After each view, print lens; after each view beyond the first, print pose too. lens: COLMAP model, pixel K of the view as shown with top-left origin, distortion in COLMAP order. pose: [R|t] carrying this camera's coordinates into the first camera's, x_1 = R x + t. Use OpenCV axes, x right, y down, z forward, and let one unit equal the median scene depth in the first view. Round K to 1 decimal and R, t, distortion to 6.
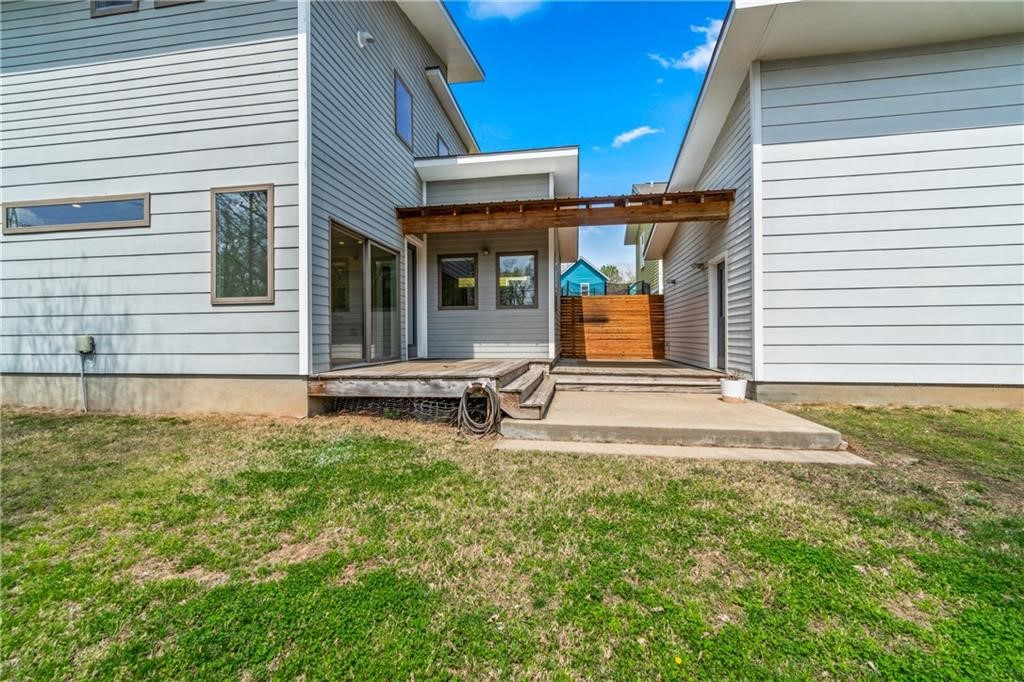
lens RADIAL K [[433.1, 0, 498.9], [0, 433.1, 335.2], [0, 0, 1]] dist [0.001631, 0.000491]
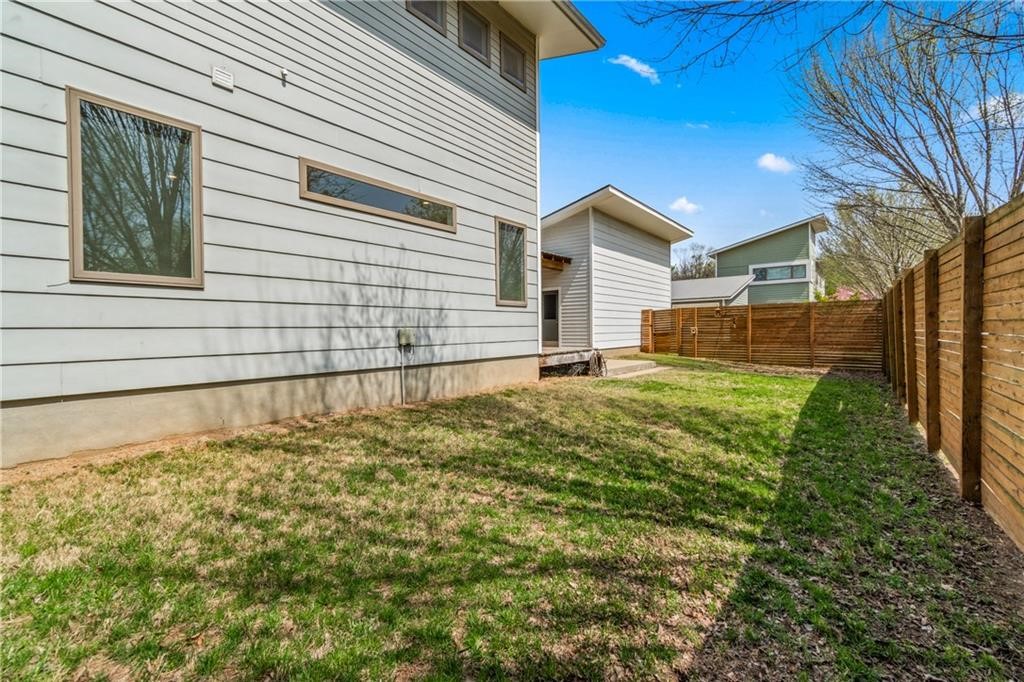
lens RADIAL K [[444.3, 0, 502.7], [0, 444.3, 336.4], [0, 0, 1]] dist [0.003182, 0.000378]
pose [[0.480677, -0.010422, 0.876836, -1.742566], [0.007188, 0.999943, 0.007944, 0.014119], [-0.876868, 0.002484, 0.480725, 0.316145]]
